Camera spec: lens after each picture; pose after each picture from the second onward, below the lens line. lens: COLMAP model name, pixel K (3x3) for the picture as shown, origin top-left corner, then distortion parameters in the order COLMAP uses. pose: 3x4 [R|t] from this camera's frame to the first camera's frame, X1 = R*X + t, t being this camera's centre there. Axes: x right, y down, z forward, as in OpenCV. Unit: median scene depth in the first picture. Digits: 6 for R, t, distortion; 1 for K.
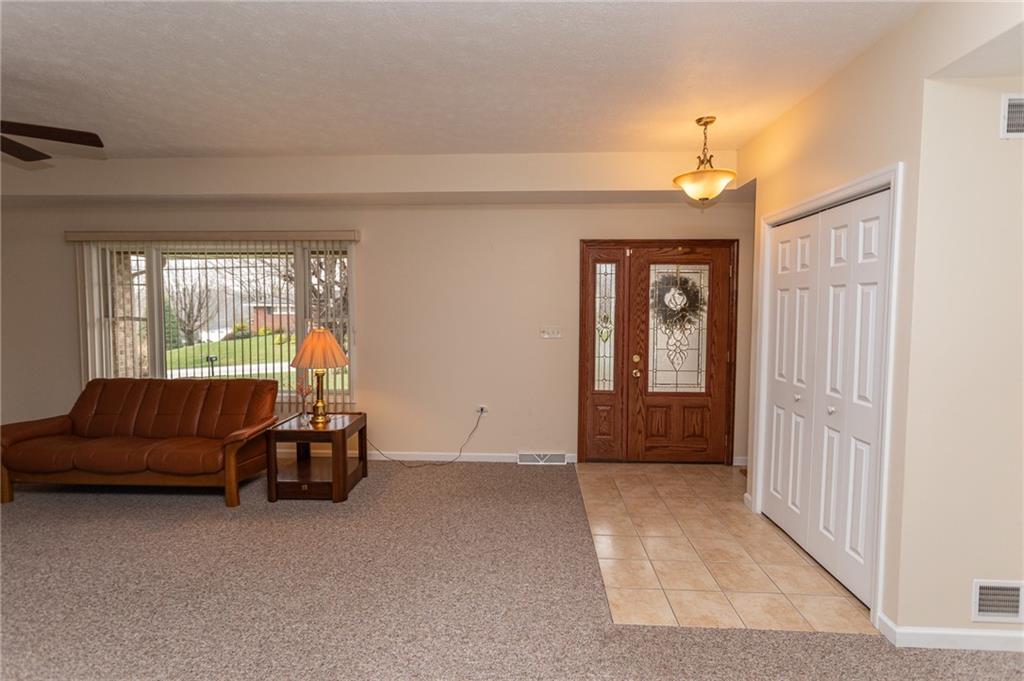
lens RADIAL K [[487.1, 0, 514.7], [0, 487.1, 337.2], [0, 0, 1]] dist [-0.003417, -0.000136]
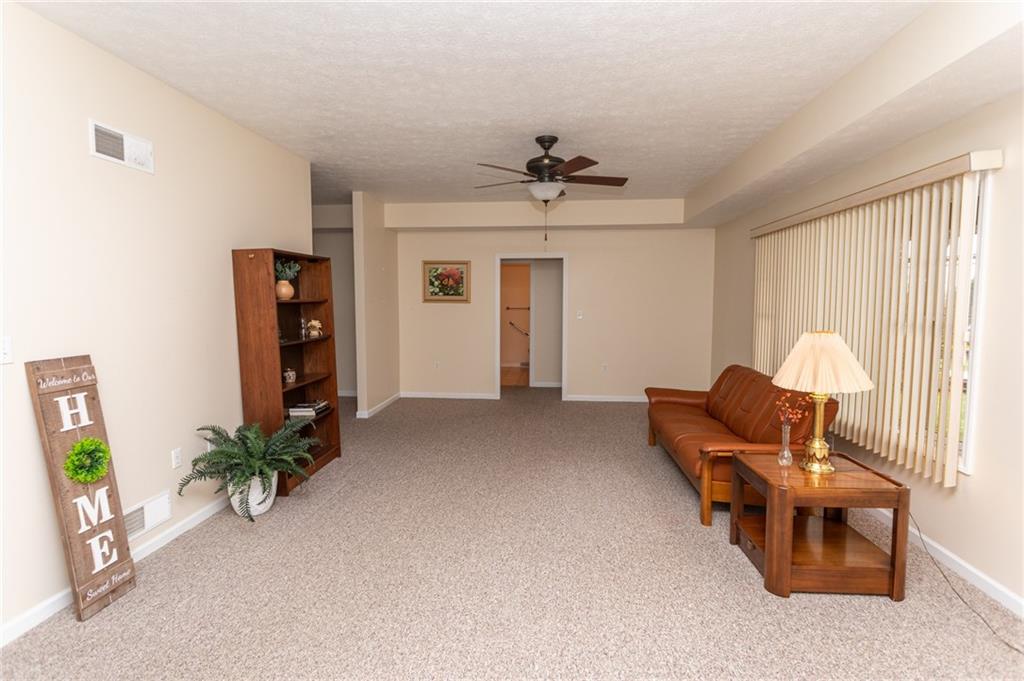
lens RADIAL K [[487.1, 0, 505.9], [0, 487.1, 339.6], [0, 0, 1]] dist [-0.003417, -0.000136]
pose [[-0.063218, 0.071038, -0.995468, 0.305706], [-0.051827, 0.995884, 0.074359, -0.030970], [0.996653, 0.056293, -0.059276, 0.700388]]
